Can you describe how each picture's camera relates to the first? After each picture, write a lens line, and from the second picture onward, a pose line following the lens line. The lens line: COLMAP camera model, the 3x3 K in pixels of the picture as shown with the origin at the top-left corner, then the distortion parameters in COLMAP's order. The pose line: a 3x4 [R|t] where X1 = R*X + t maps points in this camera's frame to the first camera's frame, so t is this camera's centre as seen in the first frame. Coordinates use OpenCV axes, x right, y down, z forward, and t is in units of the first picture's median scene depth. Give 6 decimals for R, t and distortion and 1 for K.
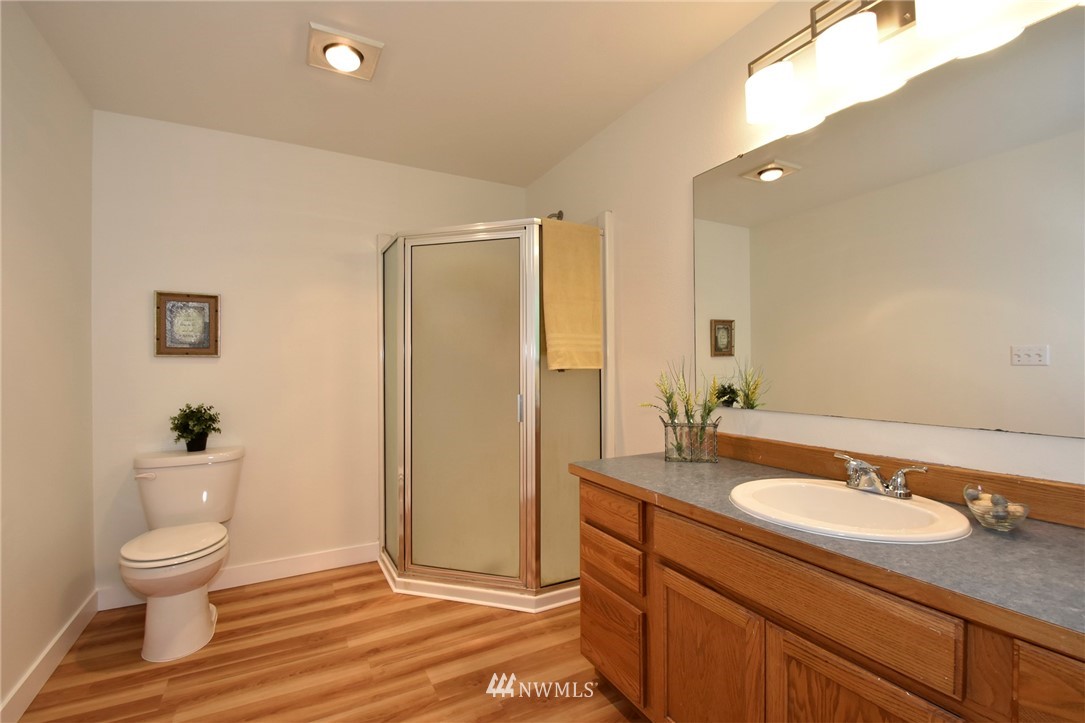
lens RADIAL K [[489.2, 0, 535.6], [0, 489.2, 354.9], [0, 0, 1]] dist [0.008548, -0.008370]
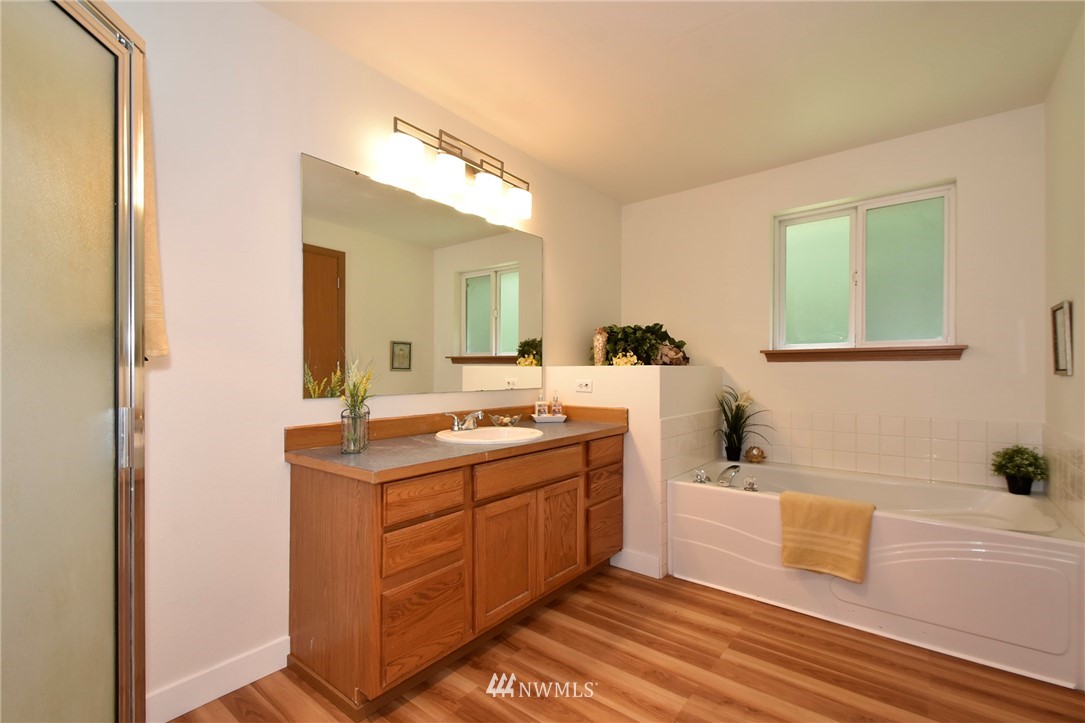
lens RADIAL K [[489.2, 0, 533.6], [0, 489.2, 366.7], [0, 0, 1]] dist [0.008548, -0.008370]
pose [[-0.407470, 0.019437, 0.913012, -0.959379], [-0.011918, 0.999575, -0.026599, 0.082005], [-0.913141, -0.021719, -0.407065, 1.345588]]
